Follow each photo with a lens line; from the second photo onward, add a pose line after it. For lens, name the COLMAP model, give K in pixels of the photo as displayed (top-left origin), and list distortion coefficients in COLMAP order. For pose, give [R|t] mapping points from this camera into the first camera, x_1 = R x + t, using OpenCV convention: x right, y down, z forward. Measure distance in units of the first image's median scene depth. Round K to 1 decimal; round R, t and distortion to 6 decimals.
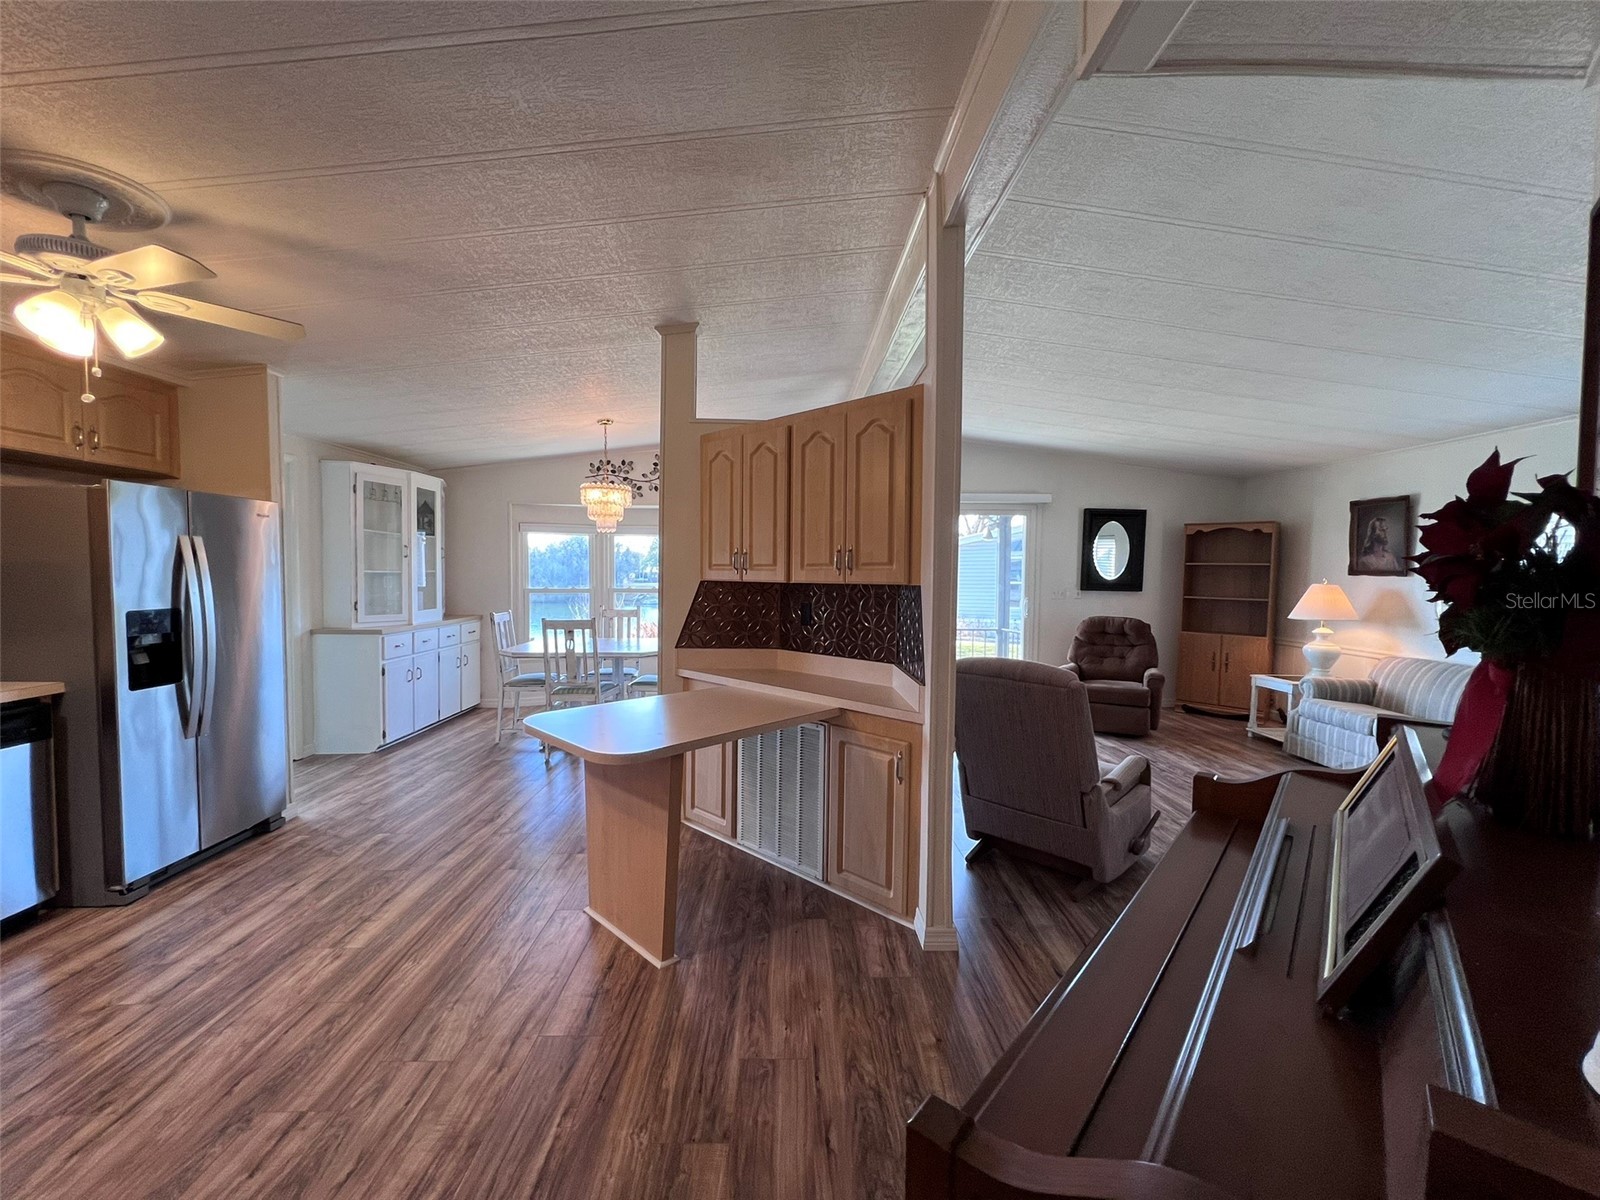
lens RADIAL K [[643.2, 0, 803.2], [0, 643.2, 600.5], [0, 0, 1]] dist [-0.002801, 0.000589]
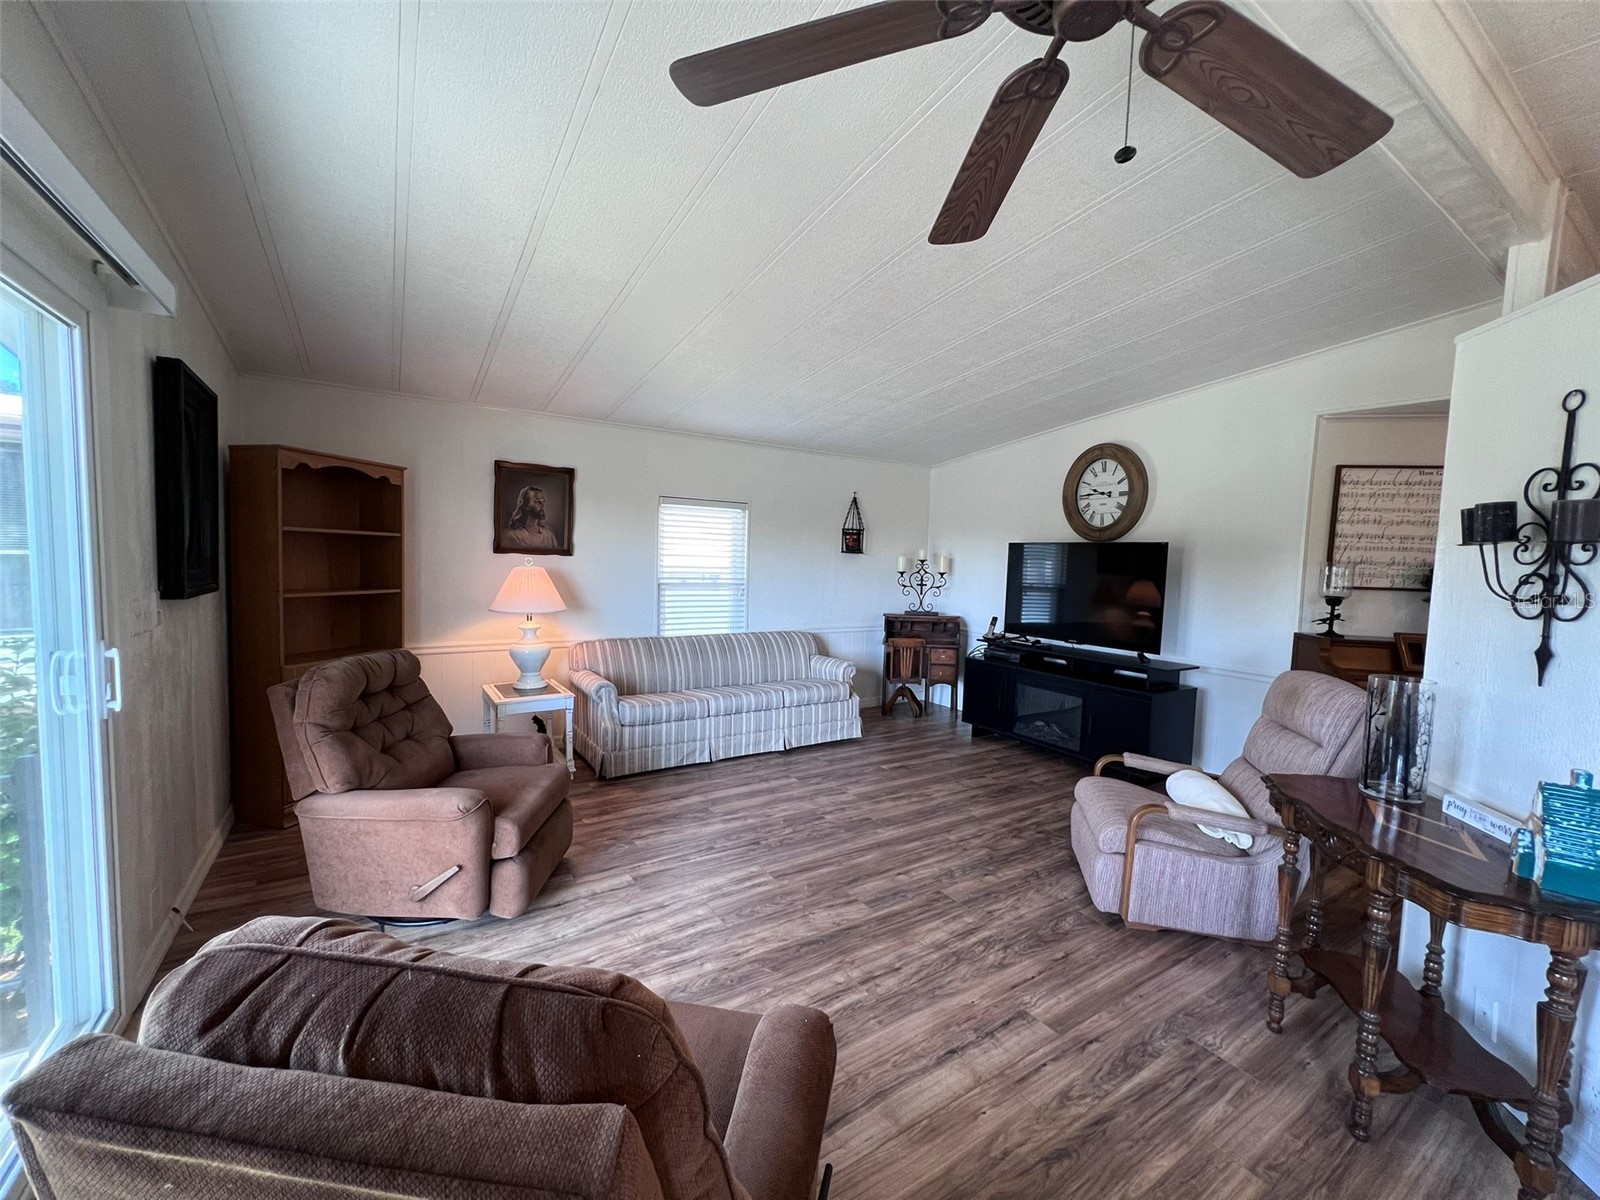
lens RADIAL K [[641.1, 0, 801.8], [0, 641.1, 601.3], [0, 0, 1]] dist [-0.001702, 0.000412]
pose [[-0.517963, -0.083631, 0.851305, -0.036448], [0.005702, 0.994850, 0.101202, -0.059759], [-0.855384, 0.057273, -0.514819, 1.120450]]
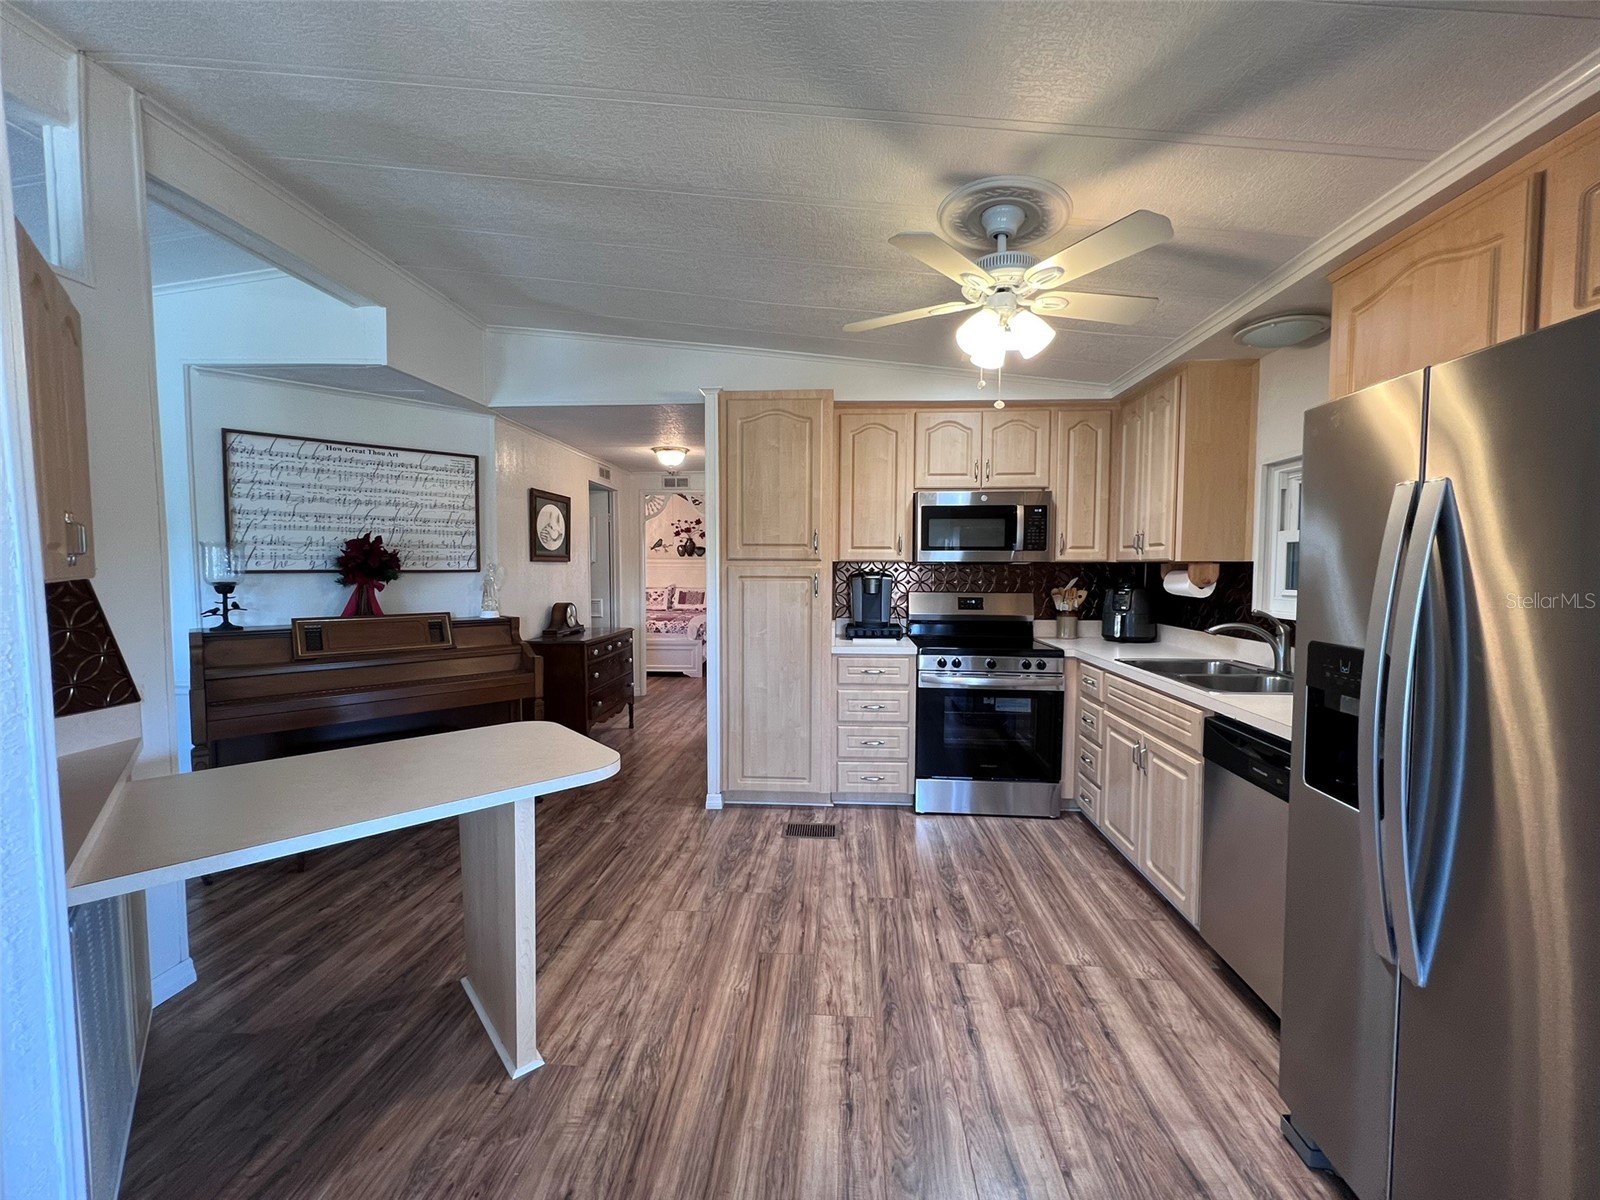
lens RADIAL K [[643.2, 0, 799.8], [0, 643.2, 600.6], [0, 0, 1]] dist [-0.002801, 0.000589]
pose [[-0.995007, -0.014092, 0.098810, -0.333781], [-0.004221, 0.995038, 0.099410, -0.035346], [-0.099720, 0.098496, -0.990128, 0.795043]]
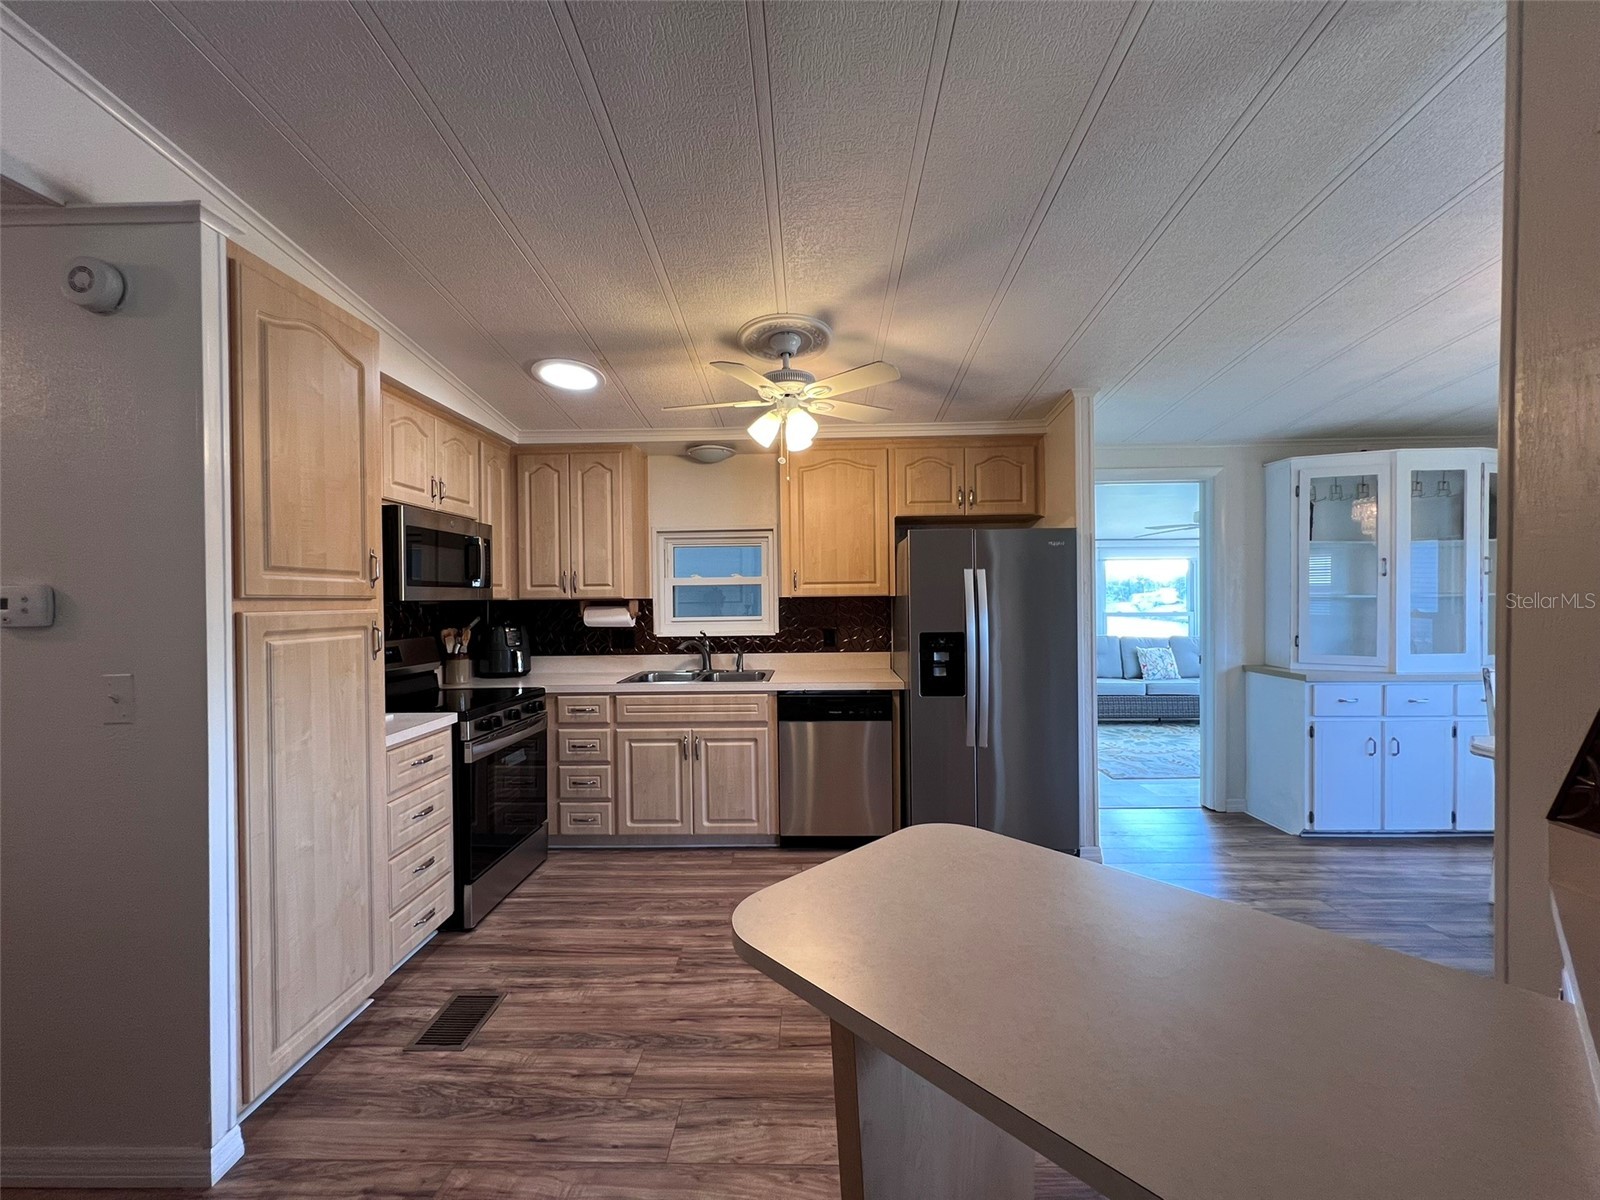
lens RADIAL K [[643.2, 0, 799.7], [0, 643.2, 601.7], [0, 0, 1]] dist [-0.002801, 0.000589]
pose [[-0.055949, 0.000080, -0.998434, 0.110146], [-0.034086, 0.999417, 0.001990, -0.019046], [0.997852, 0.034144, -0.055914, 0.415684]]
